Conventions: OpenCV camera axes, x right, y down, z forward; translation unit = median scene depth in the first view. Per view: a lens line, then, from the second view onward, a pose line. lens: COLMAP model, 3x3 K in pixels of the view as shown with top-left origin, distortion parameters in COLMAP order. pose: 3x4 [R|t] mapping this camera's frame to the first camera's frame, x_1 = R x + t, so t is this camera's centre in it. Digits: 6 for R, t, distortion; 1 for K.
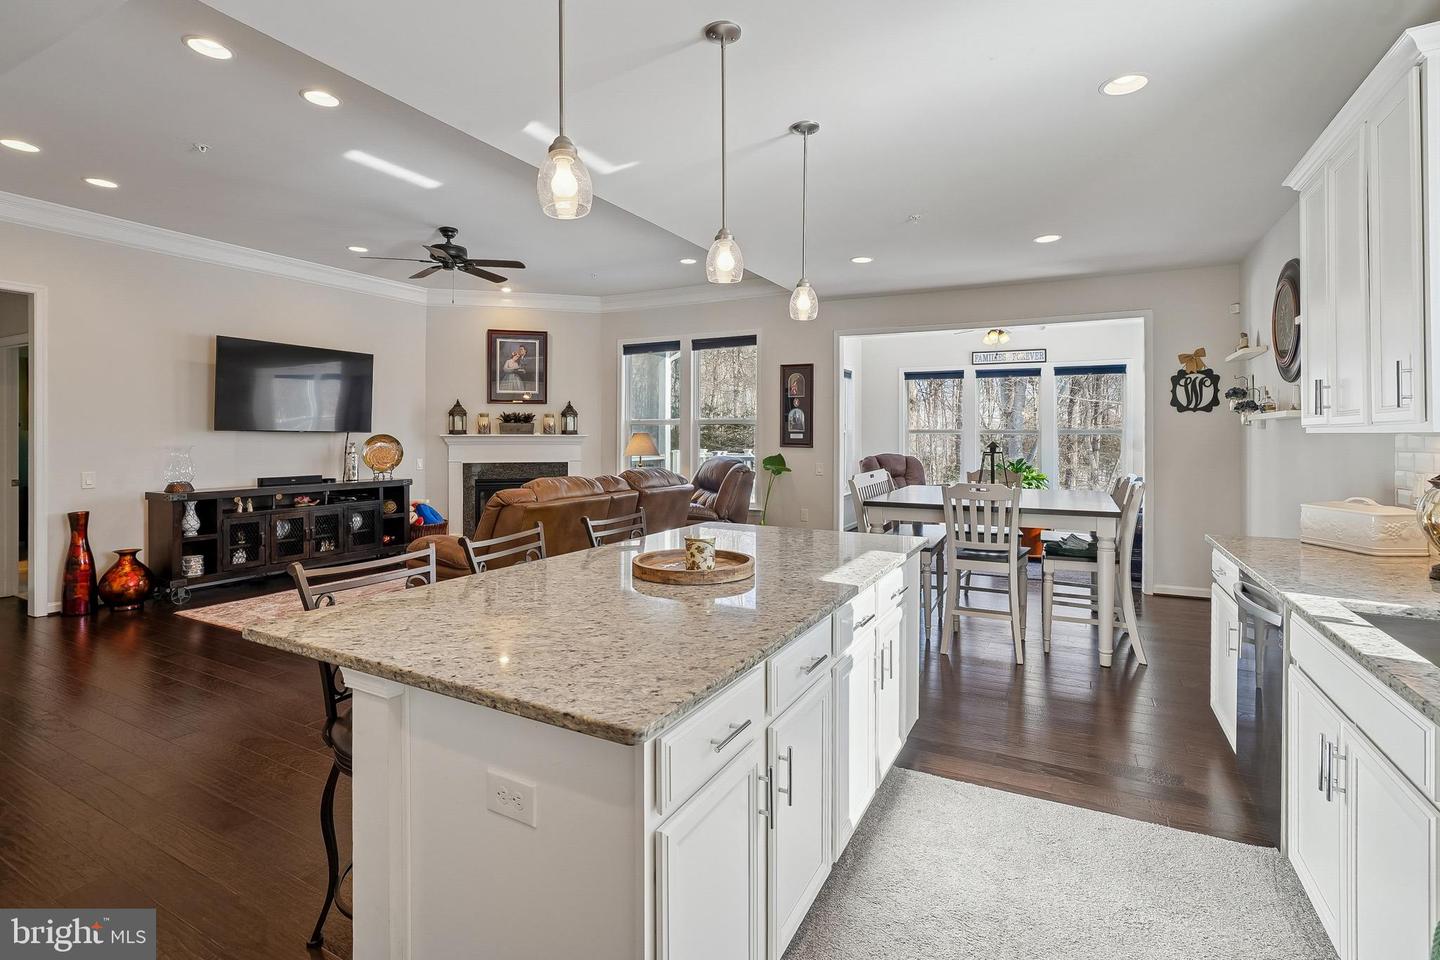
lens RADIAL K [[672.0, 0, 728.0], [0, 672.0, 437.9], [0, 0, 1]] dist [-0.016893, 0.007205]
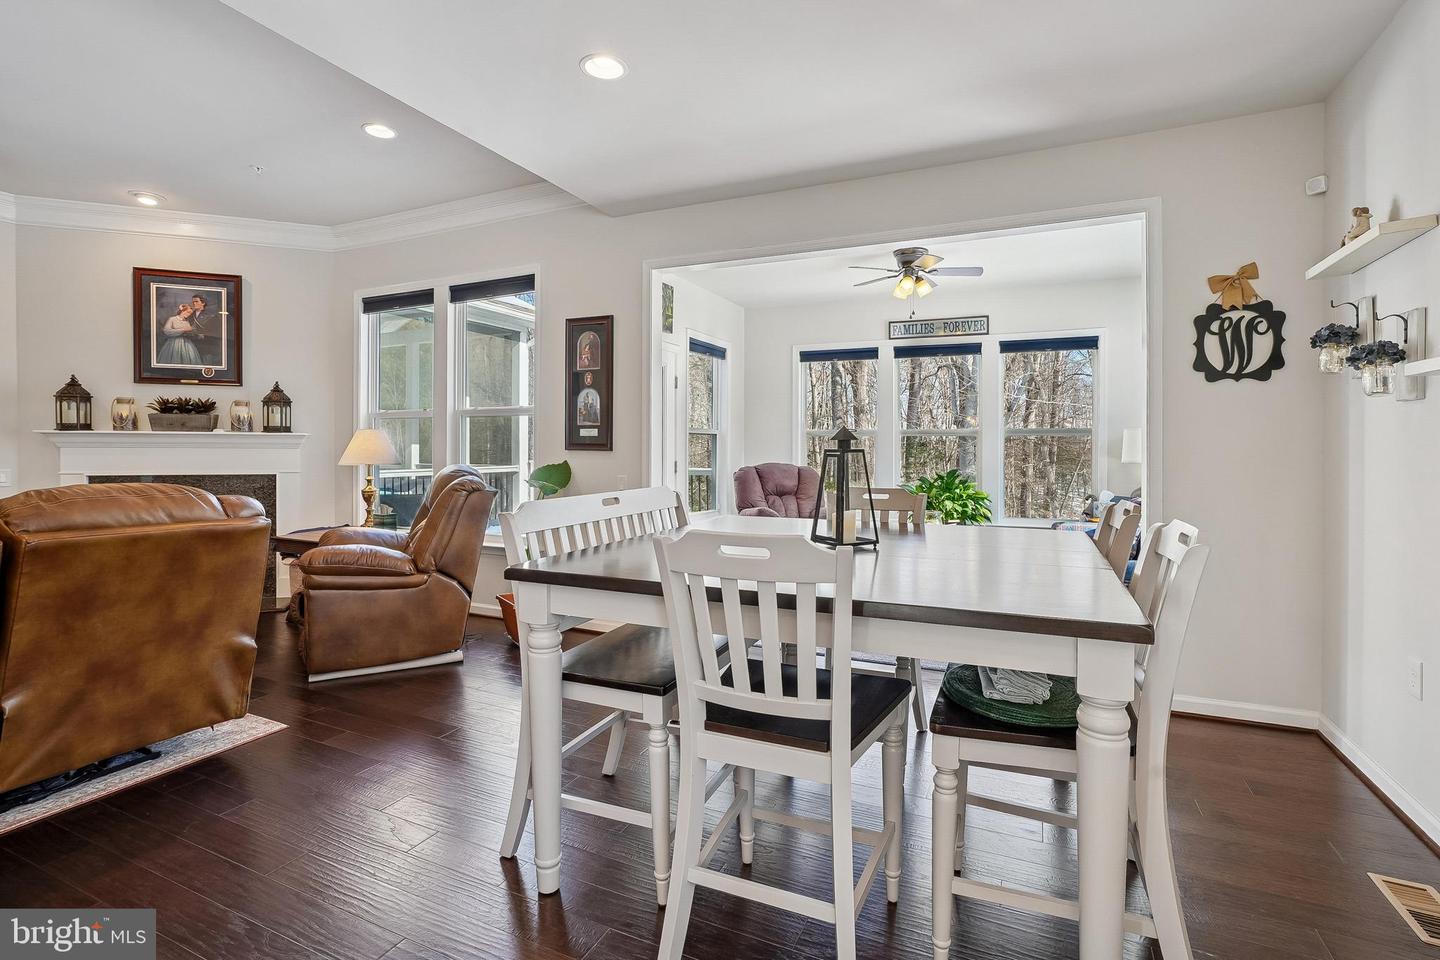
lens RADIAL K [[672.0, 0, 726.2], [0, 672.0, 452.3], [0, 0, 1]] dist [-0.016893, 0.007205]
pose [[0.998734, 0.001654, 0.050280, 0.182716], [-0.001719, 0.999998, 0.001235, 0.013824], [-0.050277, -0.001320, 0.998734, 0.342064]]
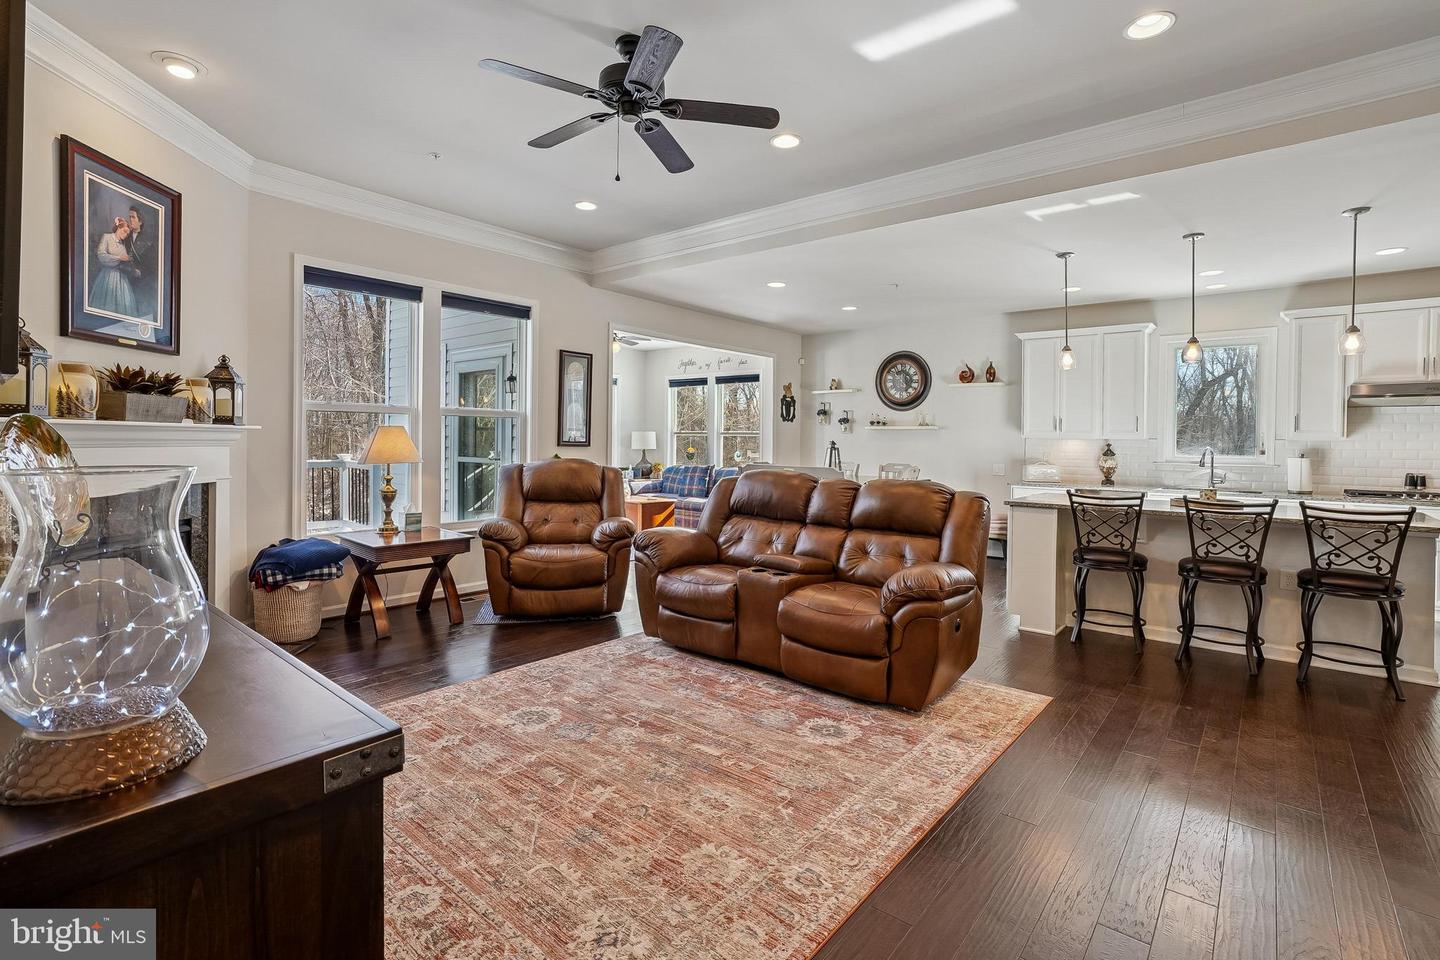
lens RADIAL K [[672.0, 0, 727.3], [0, 672.0, 446.0], [0, 0, 1]] dist [-0.016893, 0.007205]
pose [[0.202798, -0.008599, 0.979183, -0.668186], [-0.007382, 0.999920, 0.010310, 0.003318], [-0.979193, -0.009319, 0.202719, 0.580749]]
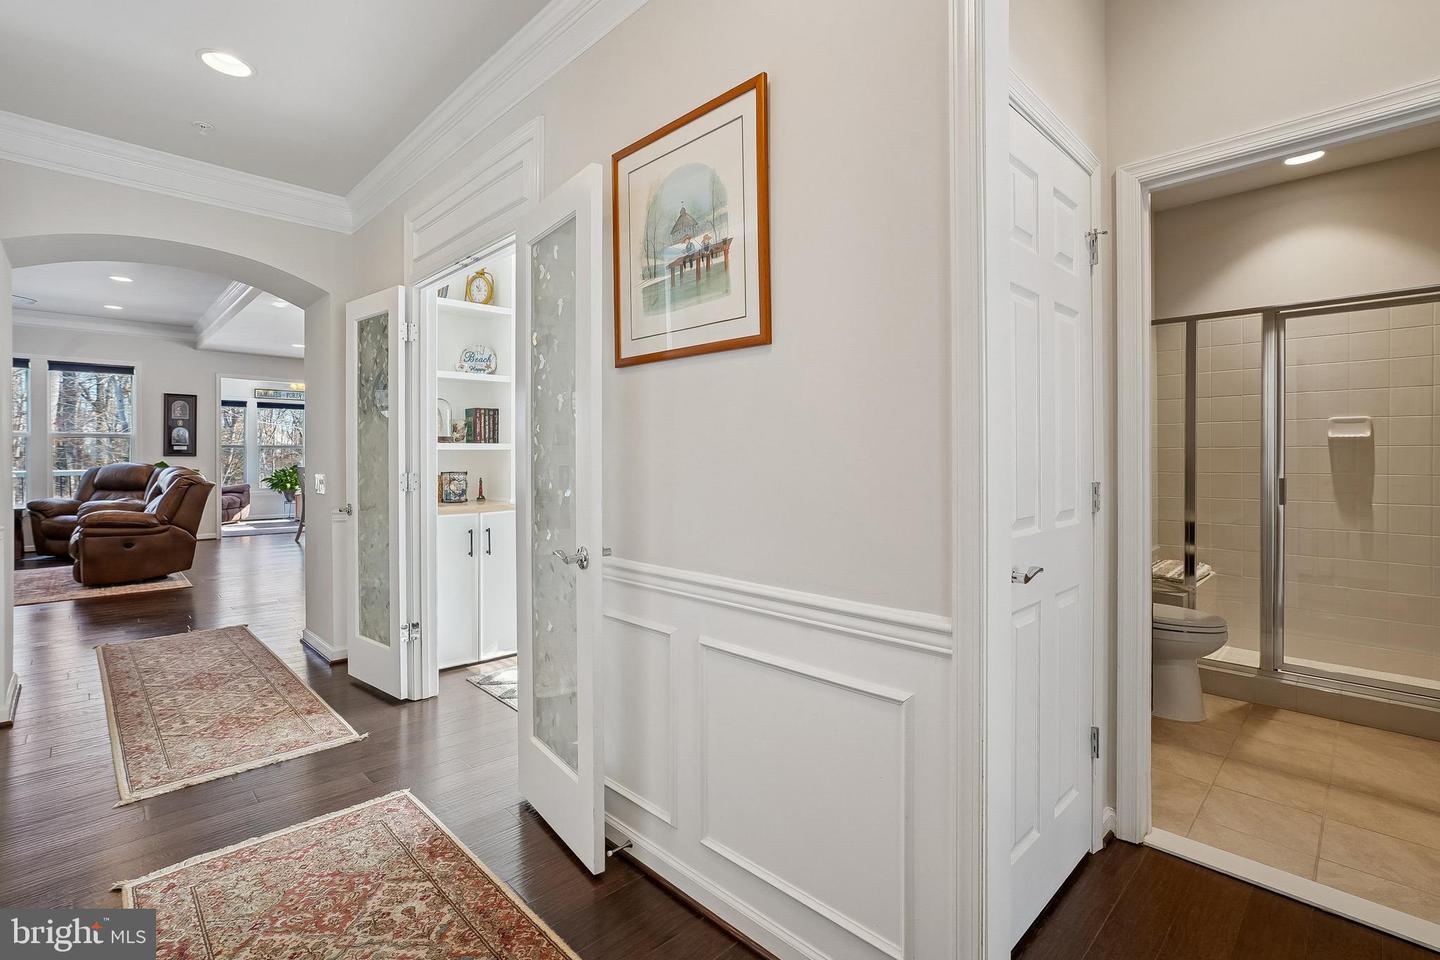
lens RADIAL K [[672.0, 0, 737.5], [0, 672.0, 454.8], [0, 0, 1]] dist [-0.016893, 0.007205]
pose [[0.299264, 0.001493, 0.954169, -0.771025], [0.001639, 0.999996, -0.002079, 0.014722], [-0.954169, 0.002186, 0.299260, -0.425368]]
